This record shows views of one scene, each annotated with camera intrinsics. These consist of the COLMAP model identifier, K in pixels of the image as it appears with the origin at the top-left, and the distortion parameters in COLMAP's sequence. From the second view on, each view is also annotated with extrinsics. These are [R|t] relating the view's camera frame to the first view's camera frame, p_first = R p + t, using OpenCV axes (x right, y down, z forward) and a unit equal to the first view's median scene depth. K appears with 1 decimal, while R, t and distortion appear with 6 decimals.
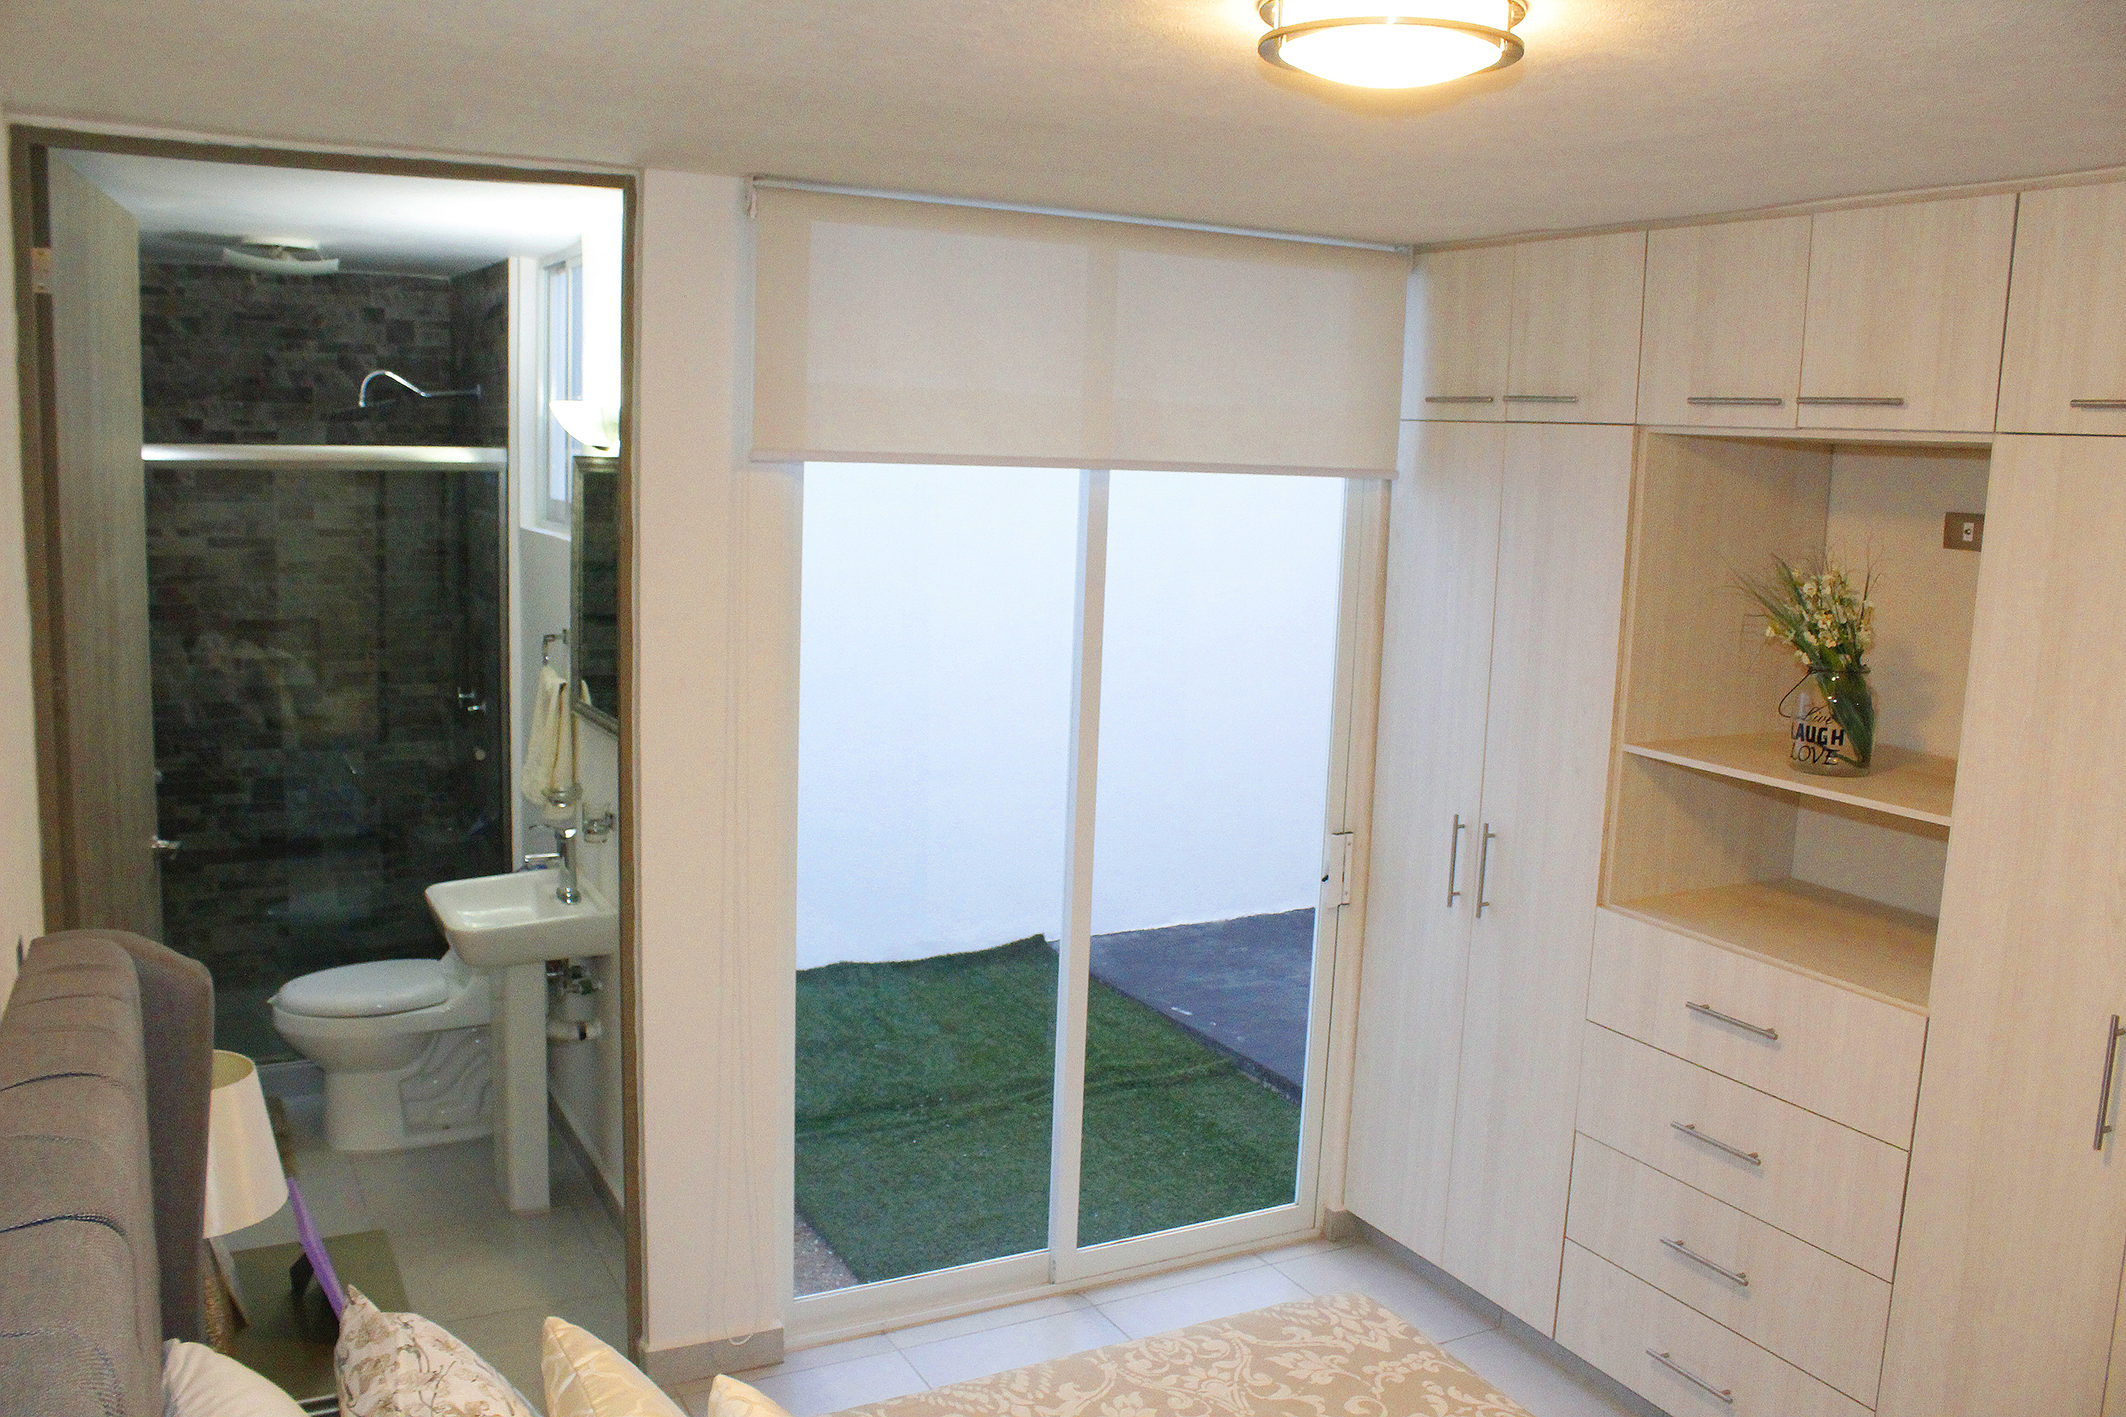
lens RADIAL K [[1768.3, 0, 1056.0], [0, 1768.3, 706.2], [0, 0, 1]] dist [-0.070609, 0.008157]
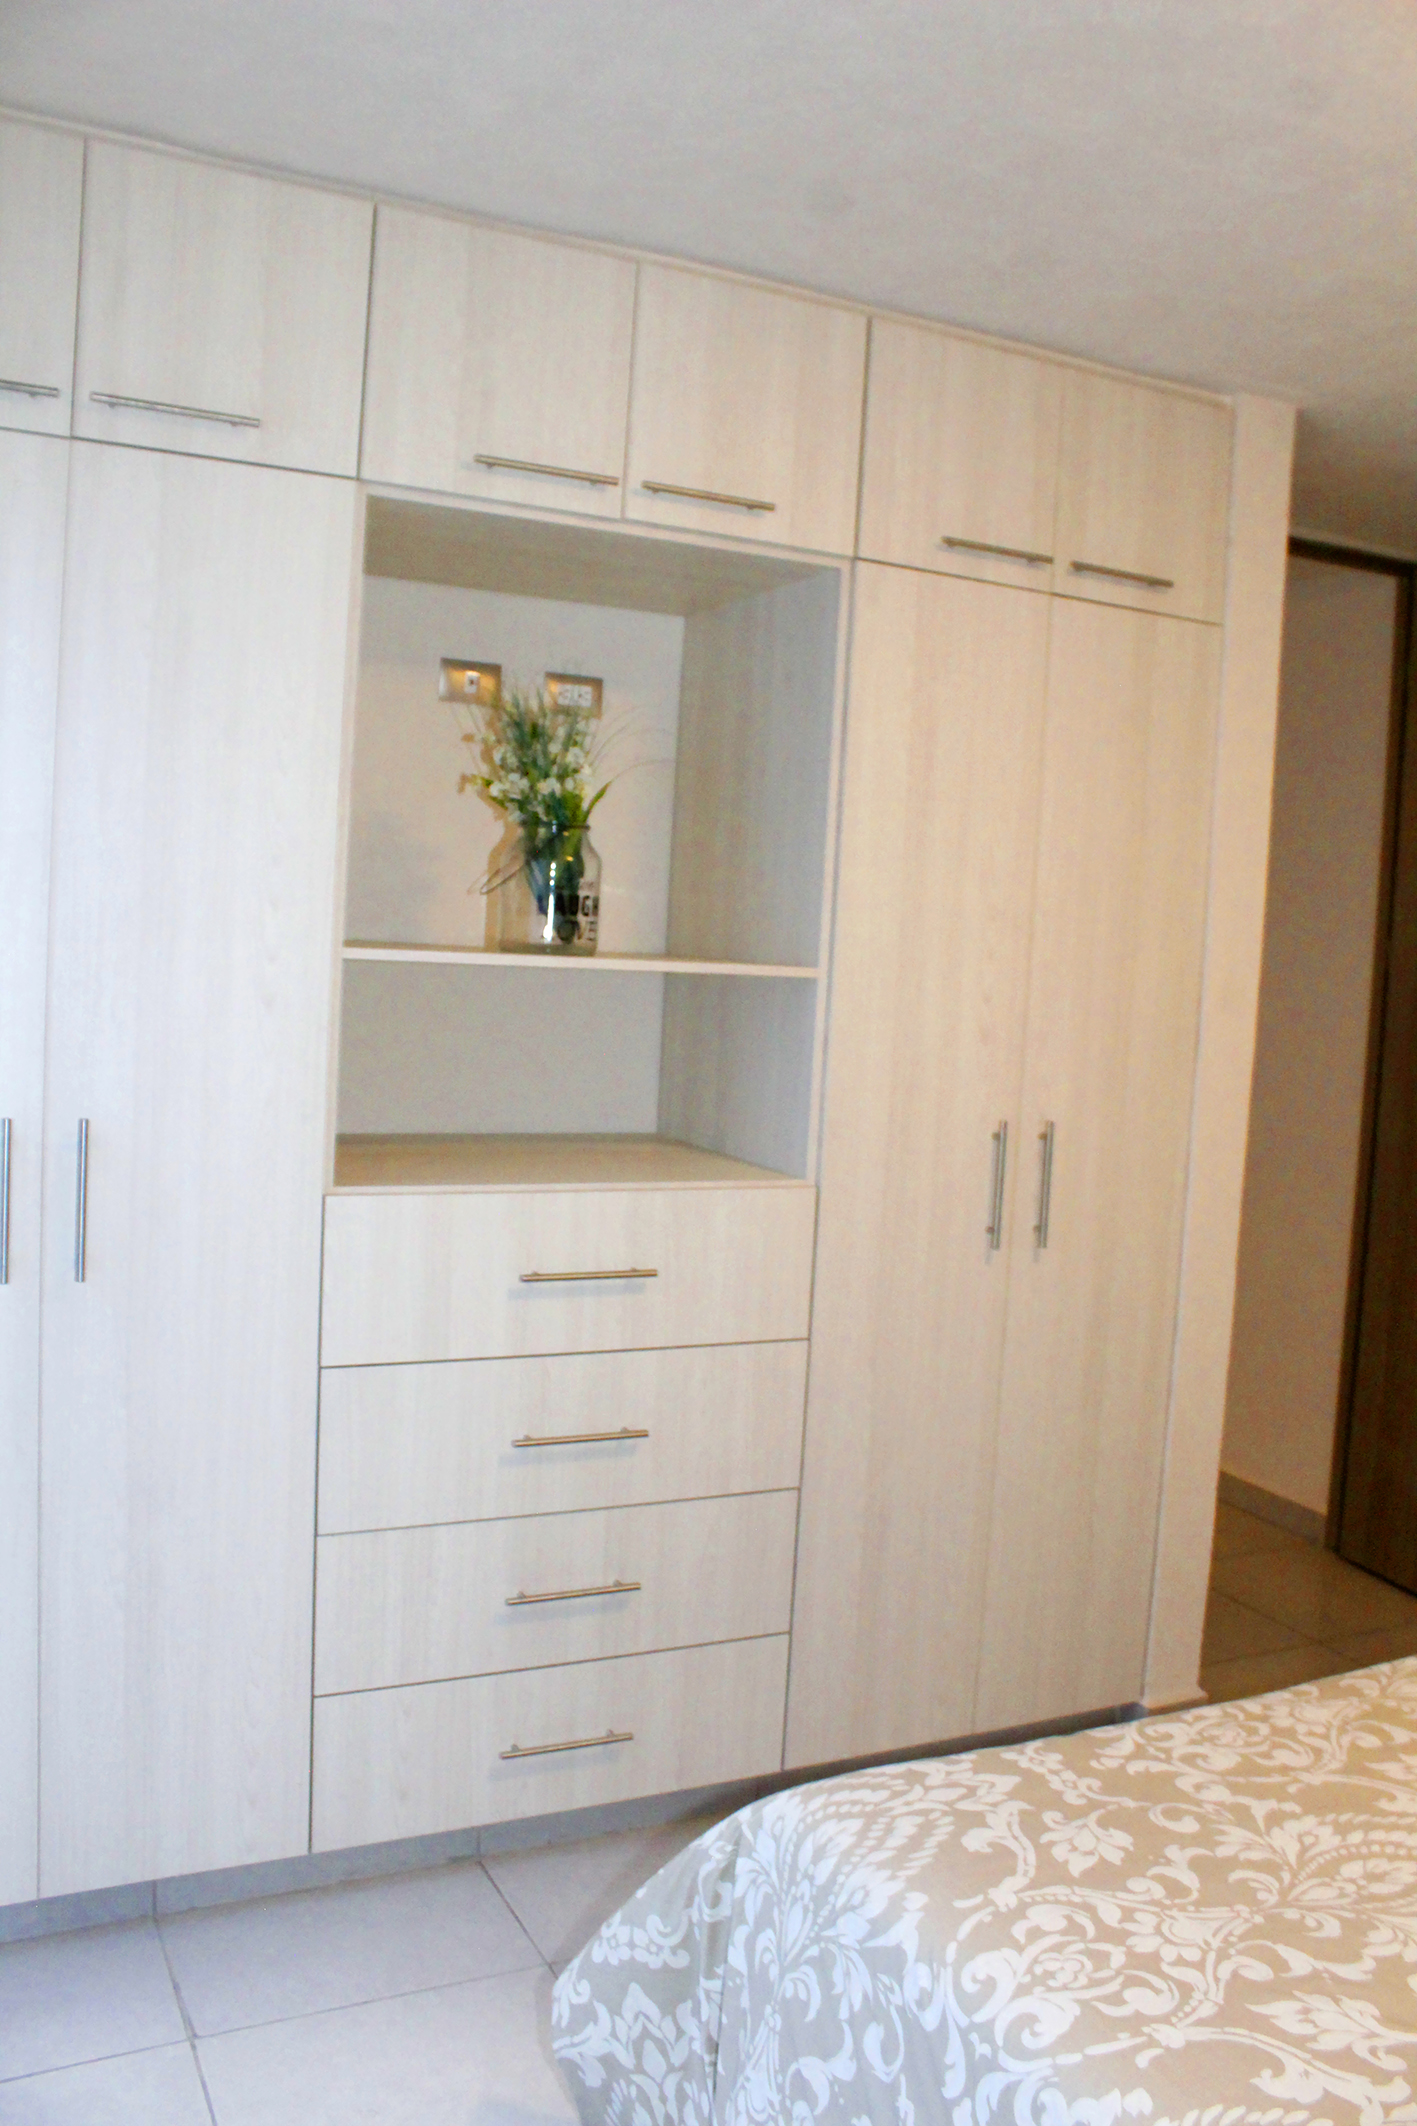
lens RADIAL K [[1768.3, 0, 717.4], [0, 1768.3, 1057.2], [0, 0, 1]] dist [-0.070609, 0.008157]
pose [[0.031474, -0.108358, 0.993614, -0.395606], [0.100316, 0.989429, 0.104724, 0.006065], [-0.994458, 0.096380, 0.042011, 0.910906]]
